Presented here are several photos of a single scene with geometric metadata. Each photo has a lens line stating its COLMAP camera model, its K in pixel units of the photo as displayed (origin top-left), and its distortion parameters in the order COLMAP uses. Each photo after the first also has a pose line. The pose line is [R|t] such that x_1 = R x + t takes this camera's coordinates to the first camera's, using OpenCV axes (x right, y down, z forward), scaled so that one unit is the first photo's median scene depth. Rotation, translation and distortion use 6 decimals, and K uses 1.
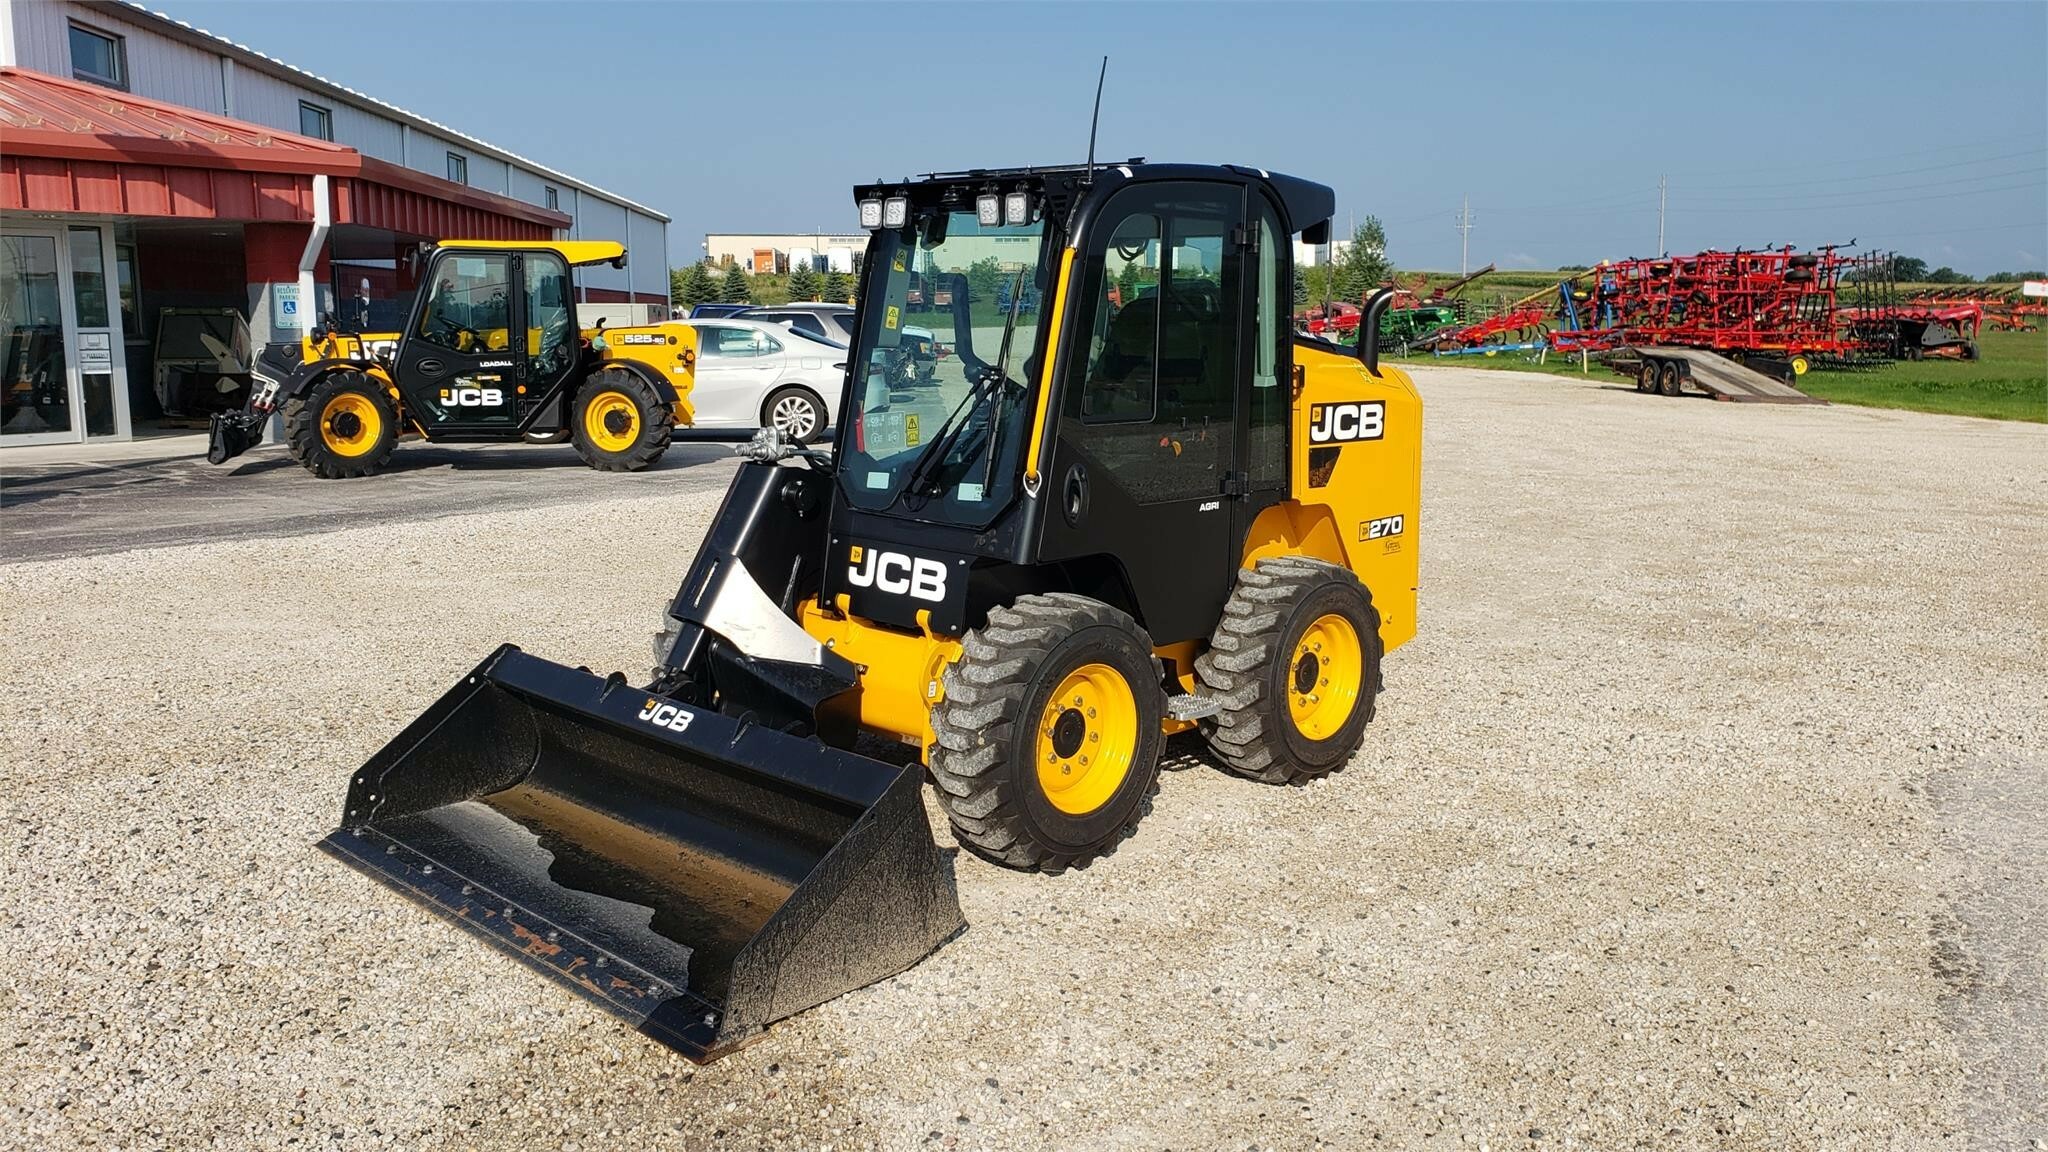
lens RADIAL K [[1599.2, 0, 1033.0], [0, 1599.2, 561.4], [0, 0, 1]] dist [0.043599, -0.017613]
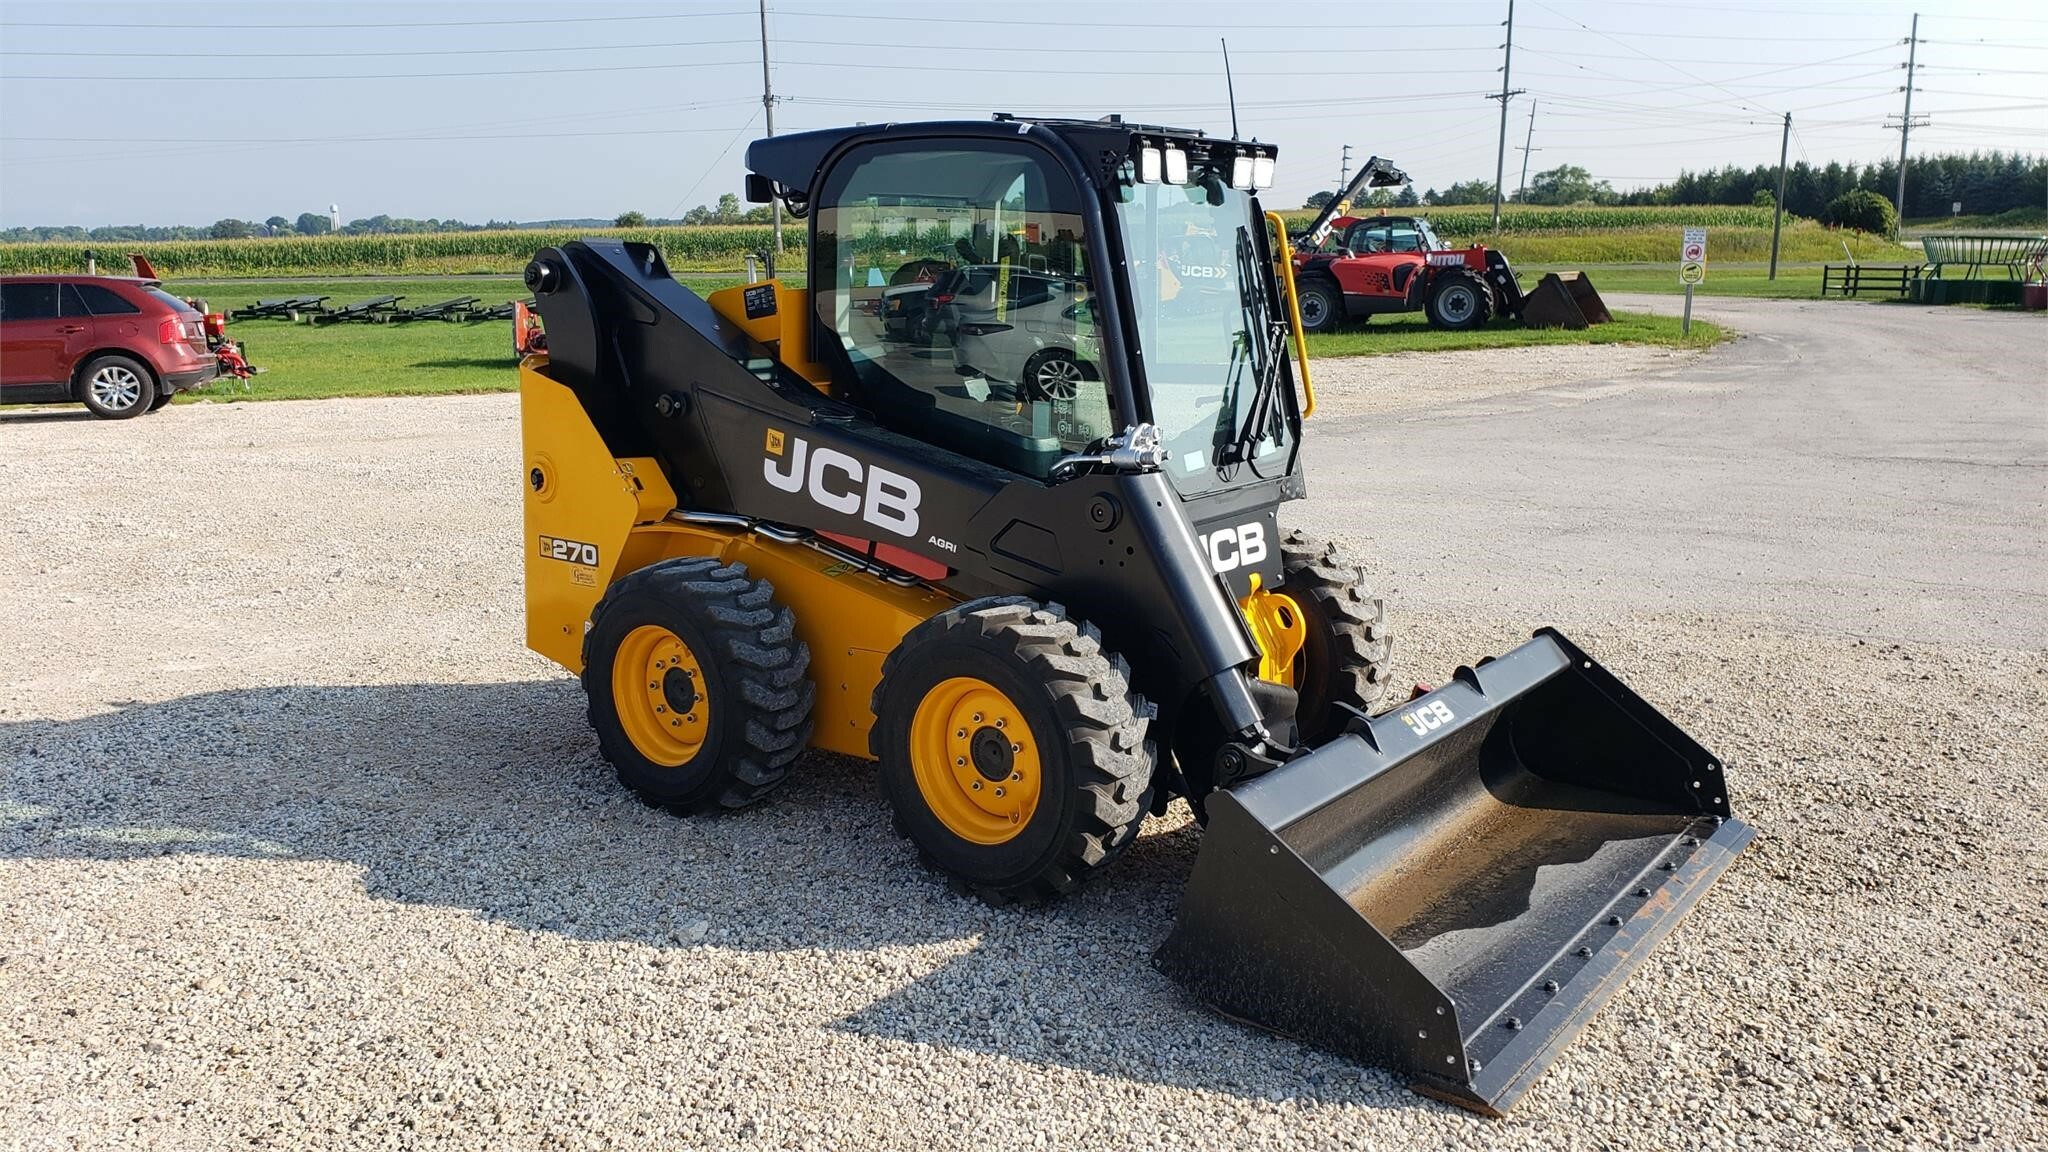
lens RADIAL K [[1599.2, 0, 1033.0], [0, 1599.2, 561.4], [0, 0, 1]] dist [0.043599, -0.017613]
pose [[-0.089041, -0.195701, 0.976613, -0.884360], [0.173610, 0.962449, 0.208691, -0.179850], [-0.980781, 0.188132, -0.051722, 1.019789]]
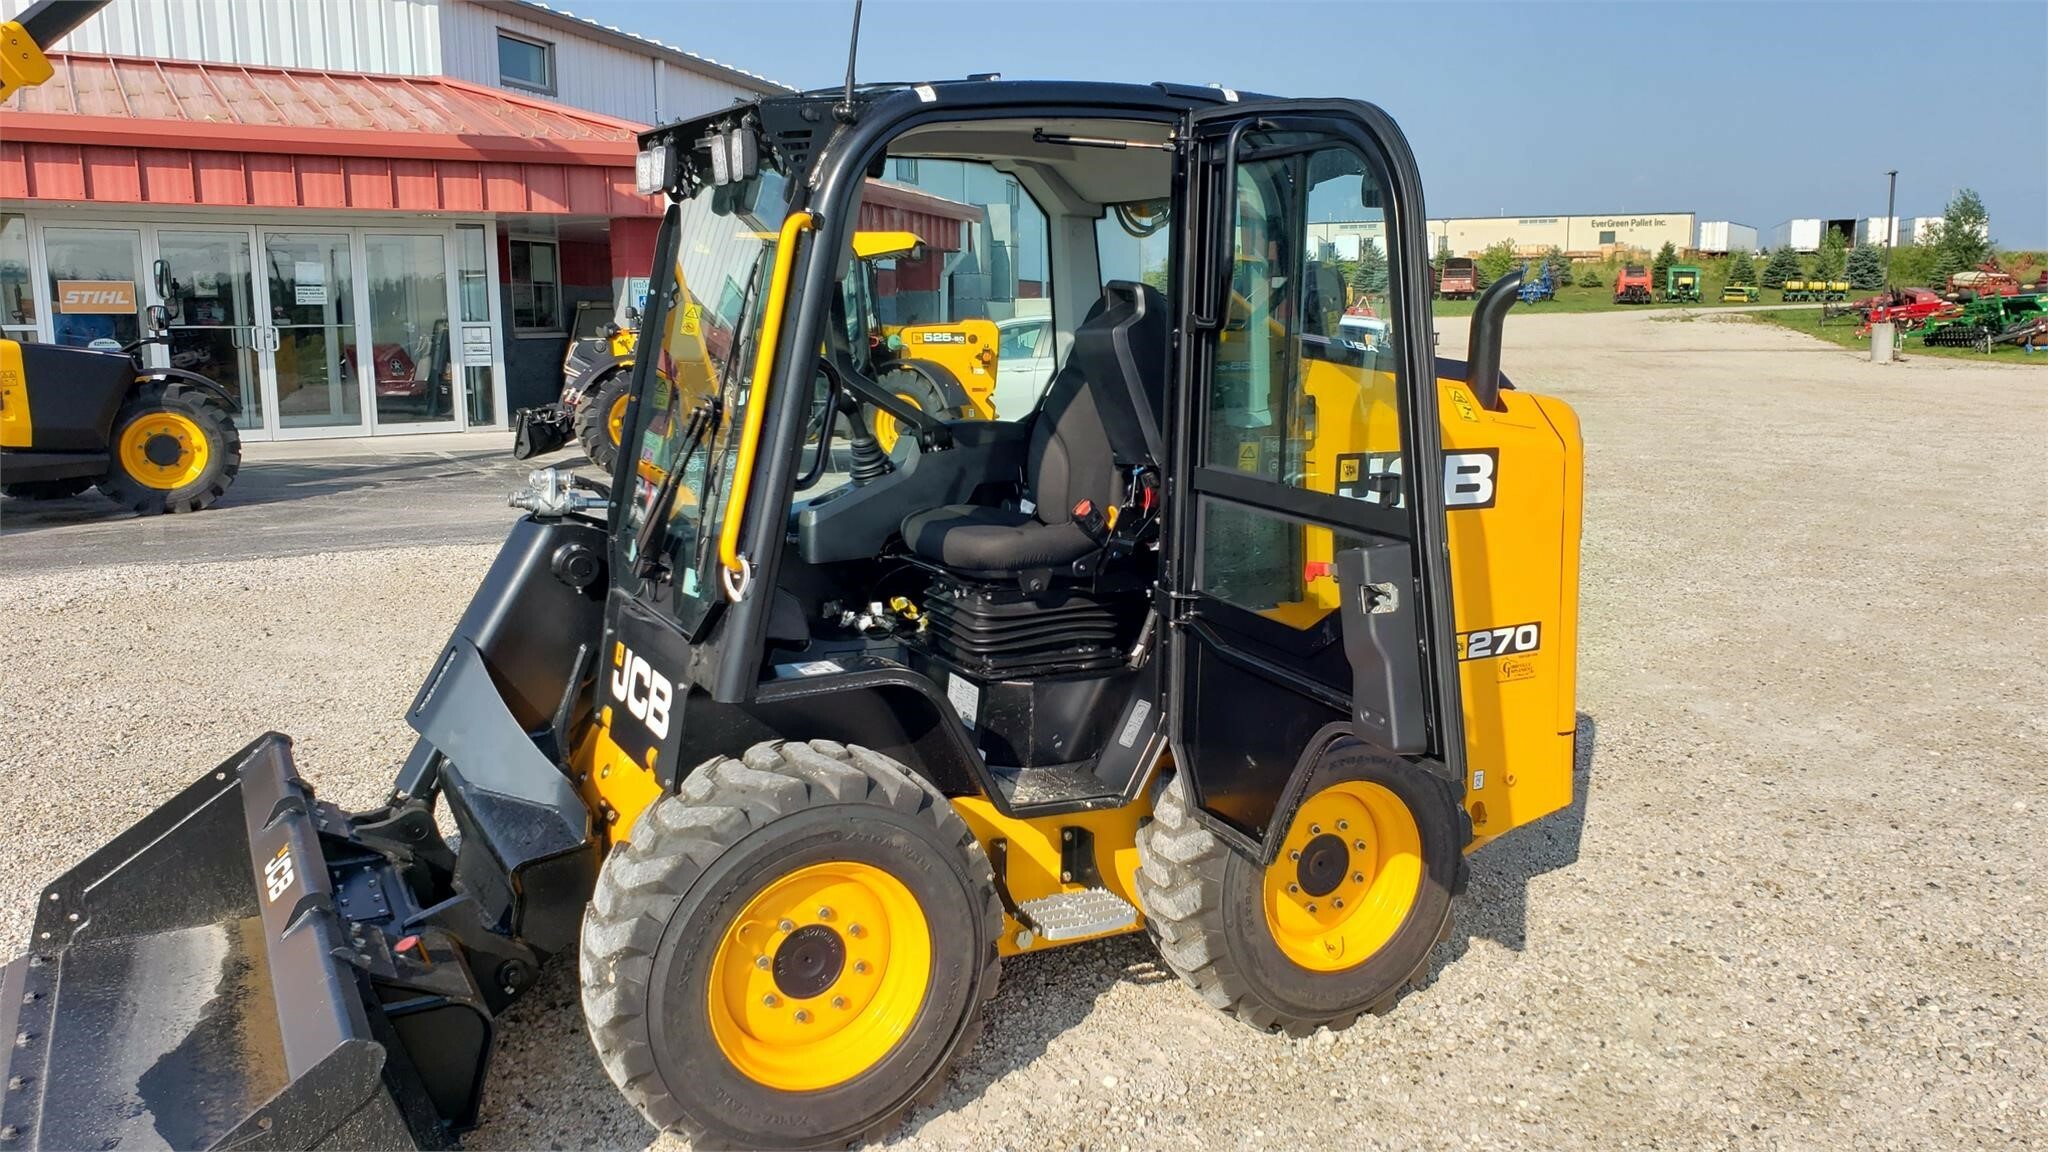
lens RADIAL K [[1607.2, 0, 1040.4], [0, 1607.2, 575.9], [0, 0, 1]] dist [0.024538, -0.008886]
pose [[0.950090, 0.051164, -0.307751, 0.257116], [-0.046608, 0.998668, 0.022141, -0.057079], [0.308474, -0.006692, 0.951209, 0.338546]]
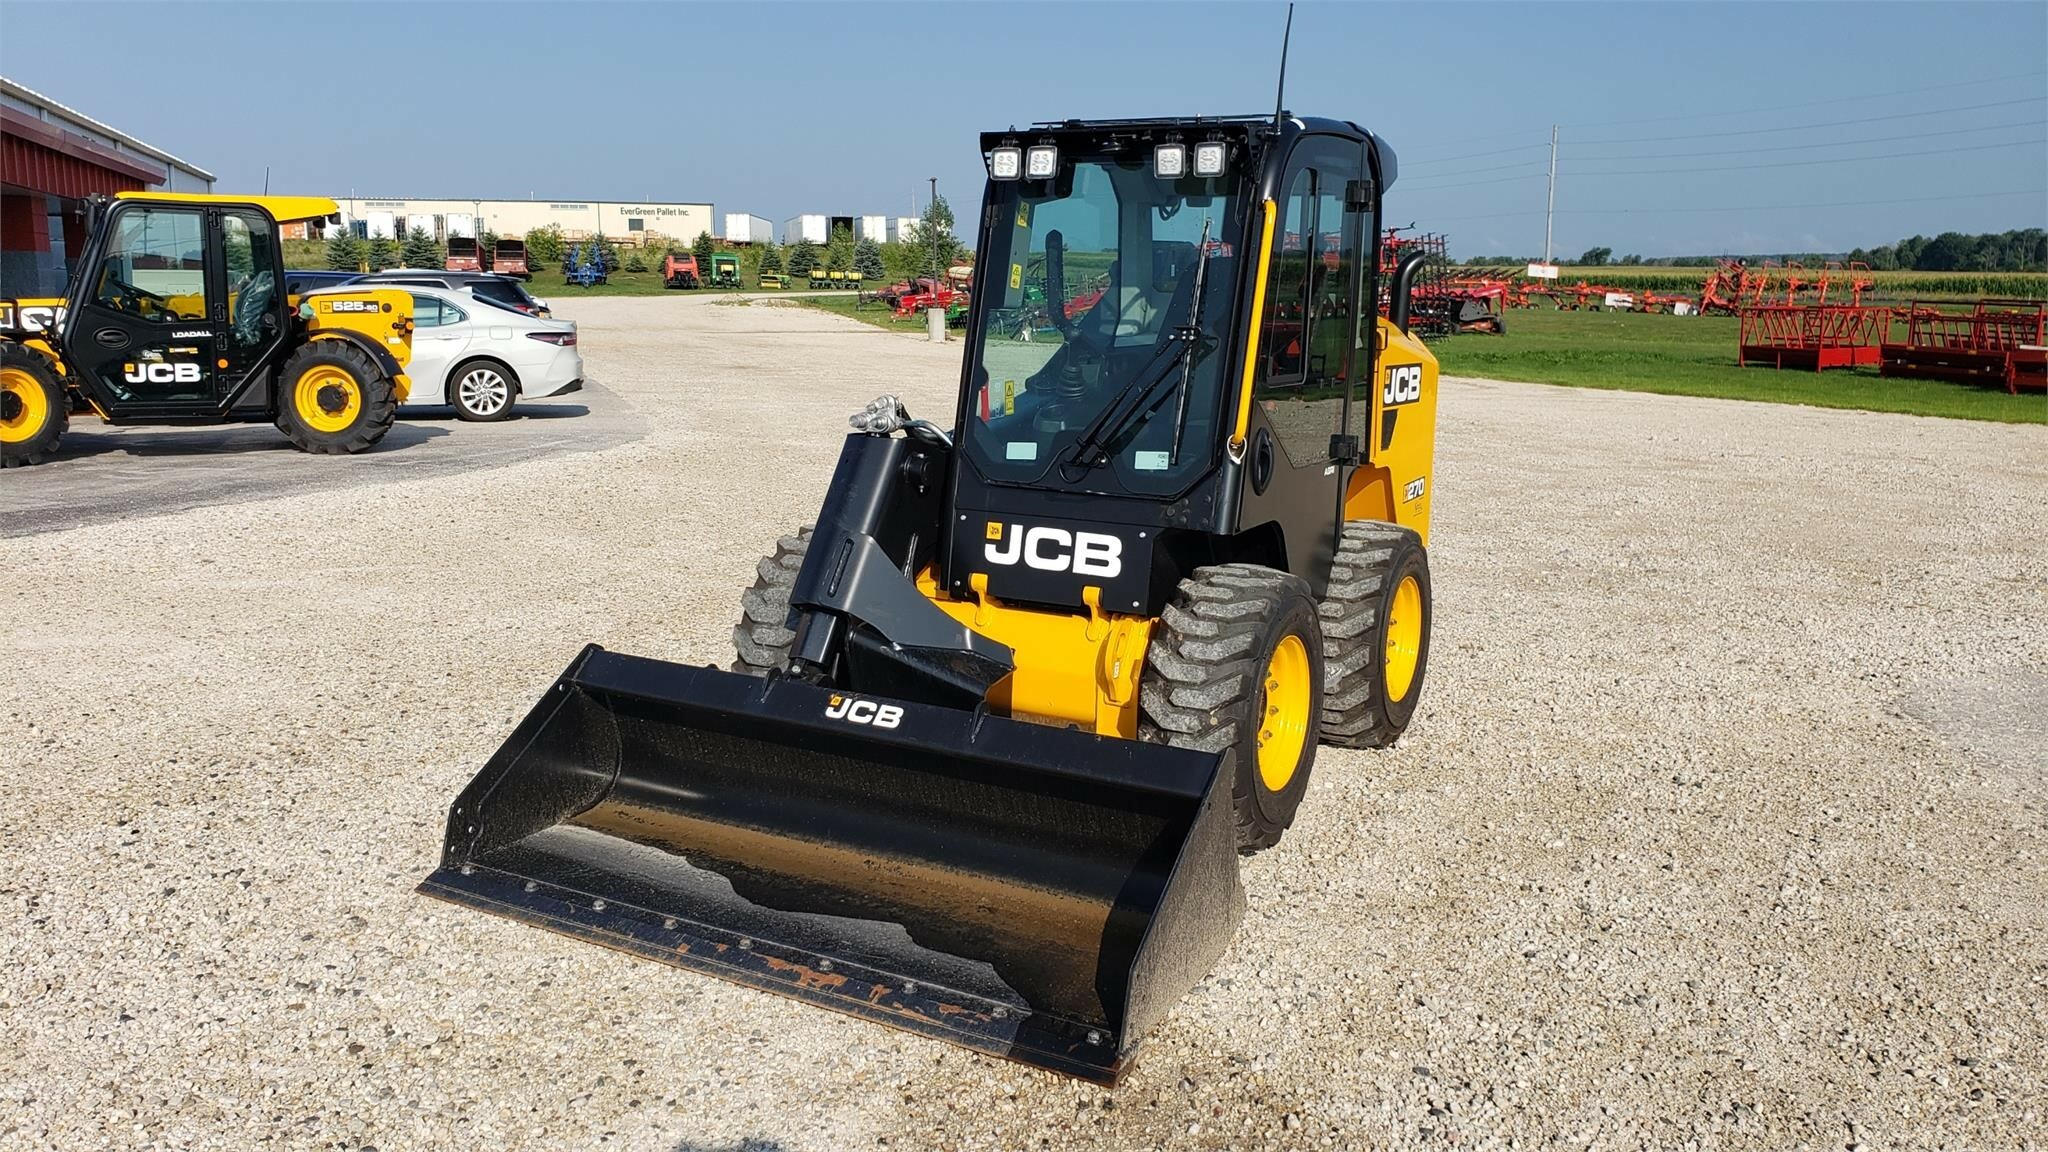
lens RADIAL K [[1606.7, 0, 986.6], [0, 1606.7, 562.9], [0, 0, 1]] dist [0.044181, -0.003364]
pose [[0.970794, -0.035763, 0.237233, -0.303009], [0.032109, 0.999299, 0.019250, -0.003396], [-0.237755, -0.011071, 0.971262, 0.083435]]
